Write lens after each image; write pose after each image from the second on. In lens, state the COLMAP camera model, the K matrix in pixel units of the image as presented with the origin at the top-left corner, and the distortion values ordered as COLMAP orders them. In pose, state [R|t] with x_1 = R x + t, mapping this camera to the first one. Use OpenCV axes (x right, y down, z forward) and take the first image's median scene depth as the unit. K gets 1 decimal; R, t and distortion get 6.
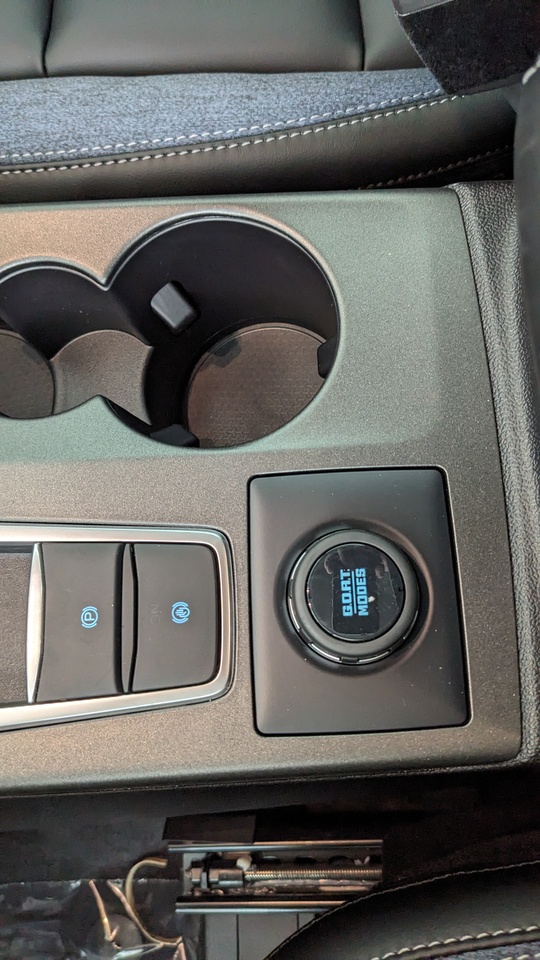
lens RADIAL K [[744.4, 0, 279.4], [0, 744.4, 477.7], [0, 0, 1]] dist [0.009970, -0.039793]
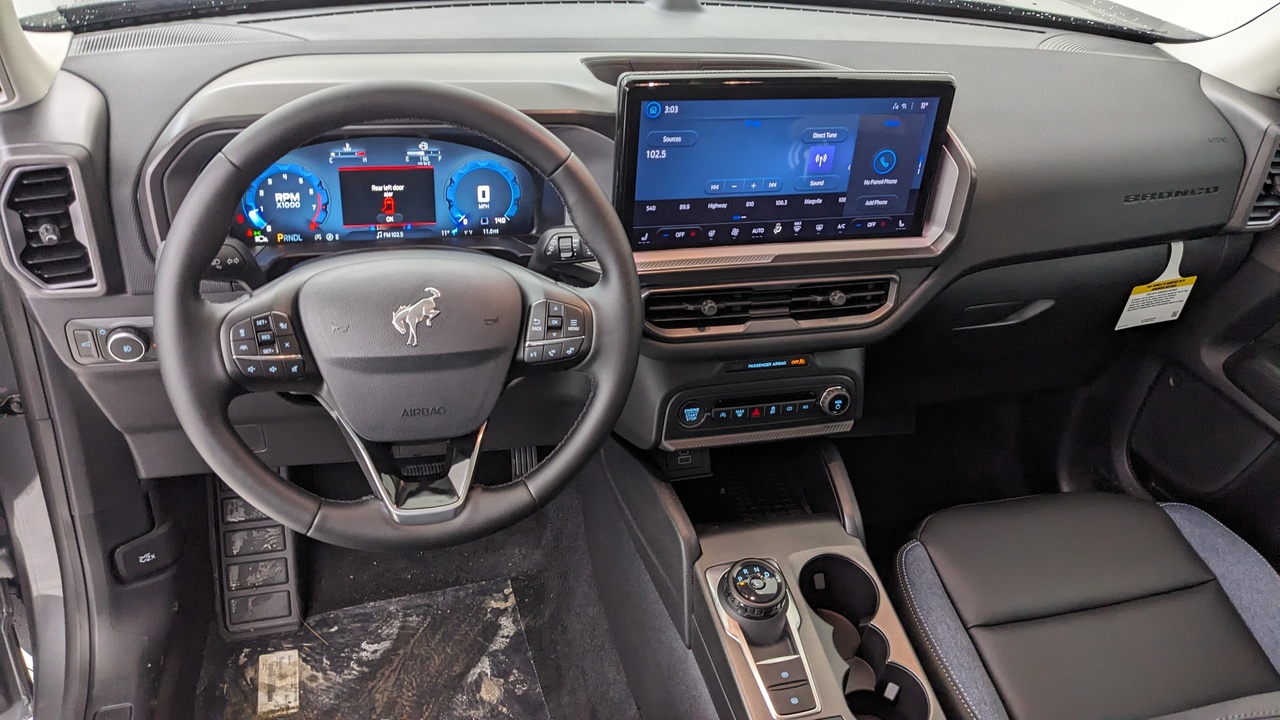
lens RADIAL K [[992.6, 0, 648.3], [0, 992.6, 368.4], [0, 0, 1]] dist [0.009970, -0.039793]
pose [[0.211590, 0.714286, -0.667102, 1.129645], [-0.972052, 0.224827, -0.067585, 0.550076], [0.101707, 0.662759, 0.741894, -2.299203]]
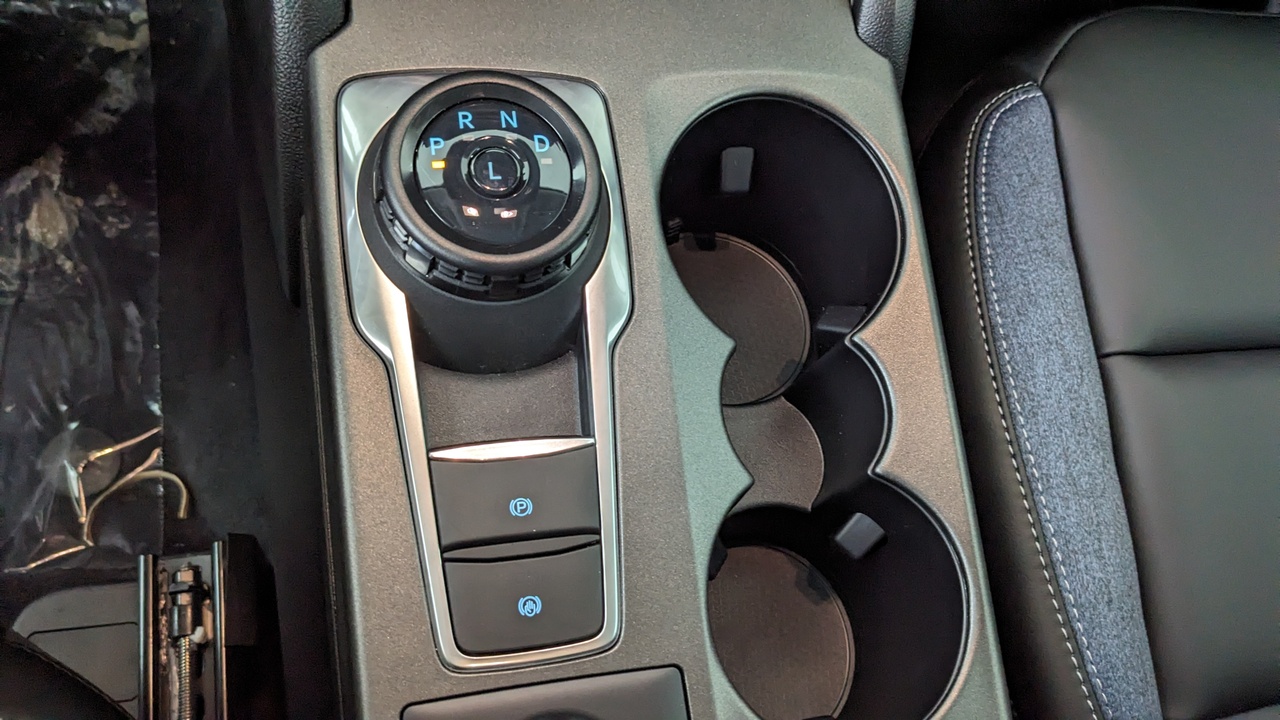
lens RADIAL K [[992.6, 0, 632.6], [0, 992.6, 357.0], [0, 0, 1]] dist [0.009970, -0.039793]
pose [[0.071199, 0.977655, -0.197793, -0.132151], [-0.997438, 0.071162, -0.007300, 0.030248], [0.006939, 0.197806, 0.980217, -0.191347]]
